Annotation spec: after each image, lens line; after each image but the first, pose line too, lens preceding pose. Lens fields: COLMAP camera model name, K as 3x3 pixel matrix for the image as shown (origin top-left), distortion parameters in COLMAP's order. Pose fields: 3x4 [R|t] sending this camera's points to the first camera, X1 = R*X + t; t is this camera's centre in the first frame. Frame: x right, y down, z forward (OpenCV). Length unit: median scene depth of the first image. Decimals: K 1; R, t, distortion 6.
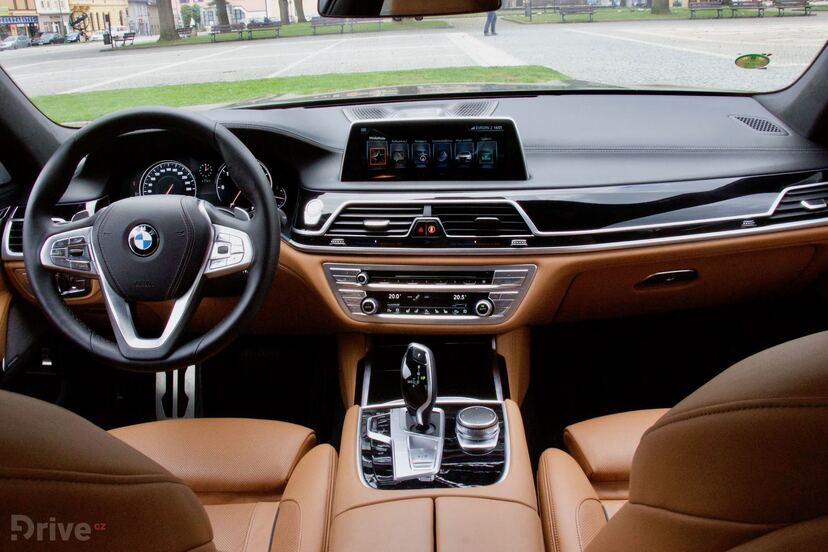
lens RADIAL K [[758.5, 0, 414.0], [0, 758.5, 276.0], [0, 0, 1]] dist [-0.183552, 0.187197]
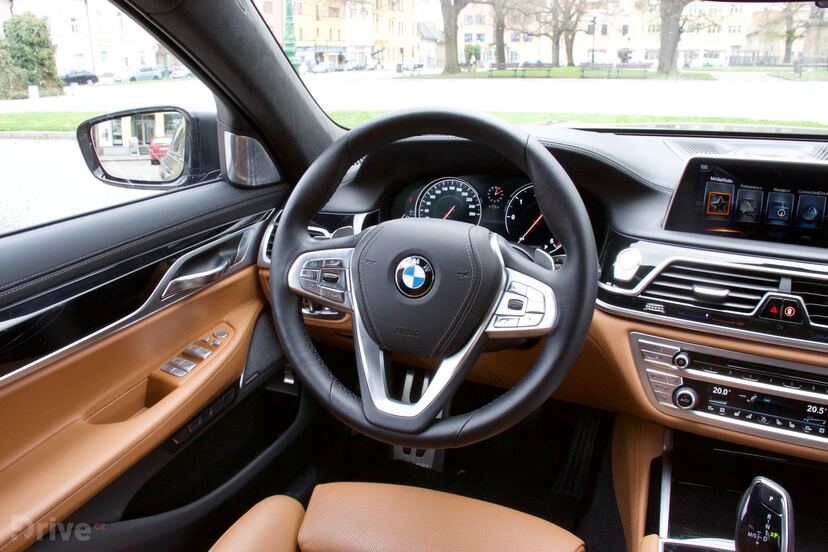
lens RADIAL K [[758.5, 0, 414.0], [0, 758.5, 276.0], [0, 0, 1]] dist [-0.183552, 0.187197]
pose [[0.933940, 0.137683, -0.329847, -0.085471], [-0.150810, 0.988458, -0.014412, -0.029843], [0.324056, 0.063204, 0.943924, 0.209310]]
